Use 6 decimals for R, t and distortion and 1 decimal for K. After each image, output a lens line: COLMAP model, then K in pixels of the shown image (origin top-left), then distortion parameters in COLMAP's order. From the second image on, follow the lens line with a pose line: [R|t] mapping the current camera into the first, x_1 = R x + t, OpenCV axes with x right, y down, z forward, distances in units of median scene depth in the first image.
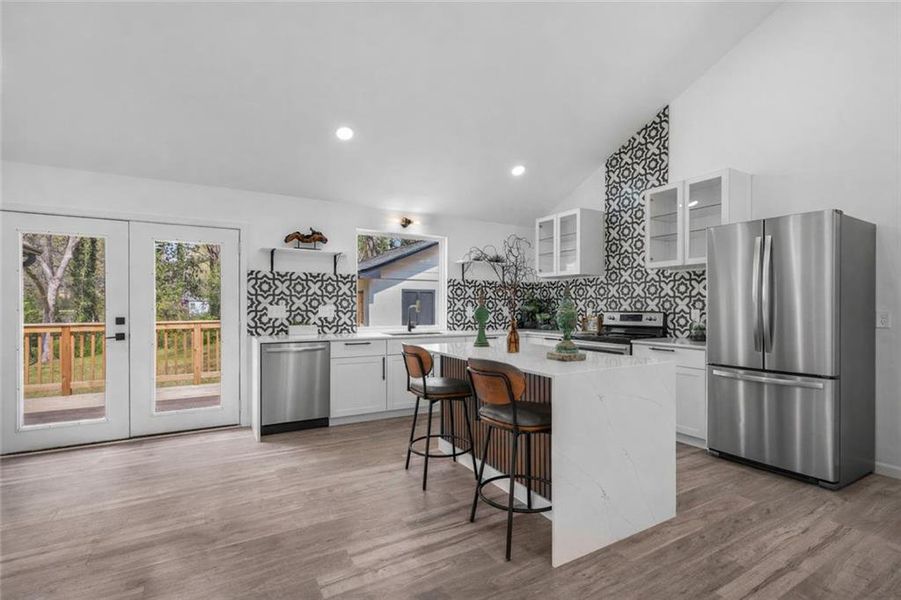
lens RADIAL K [[451.7, 0, 473.9], [0, 451.7, 302.3], [0, 0, 1]] dist [-0.001073, 0.000102]
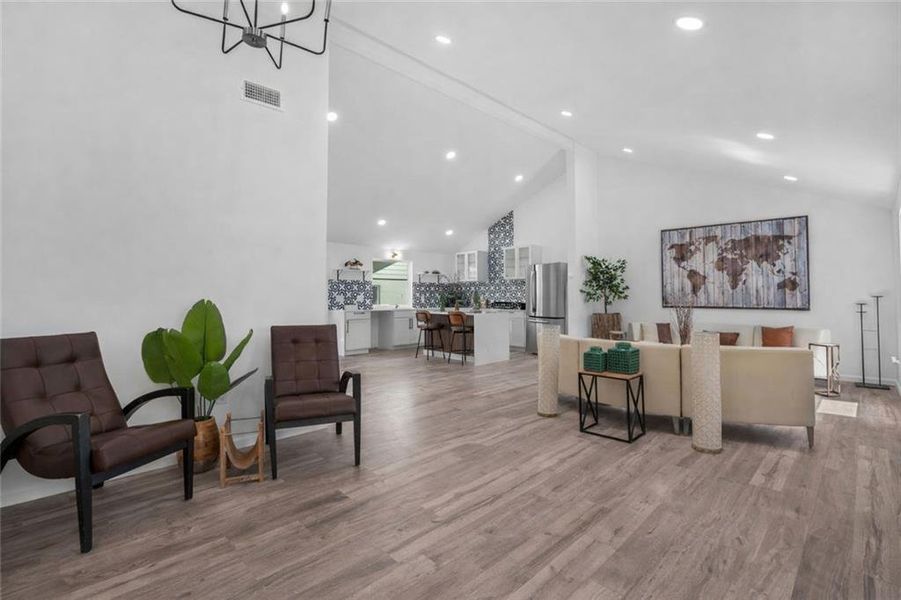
lens RADIAL K [[405.3, 0, 447.8], [0, 405.3, 295.4], [0, 0, 1]] dist [-0.018789, 0.000236]
pose [[0.982283, -0.008860, 0.187194, -0.289257], [0.009111, 0.999958, -0.000477, 0.011331], [-0.187182, 0.002174, 0.982323, -0.951596]]
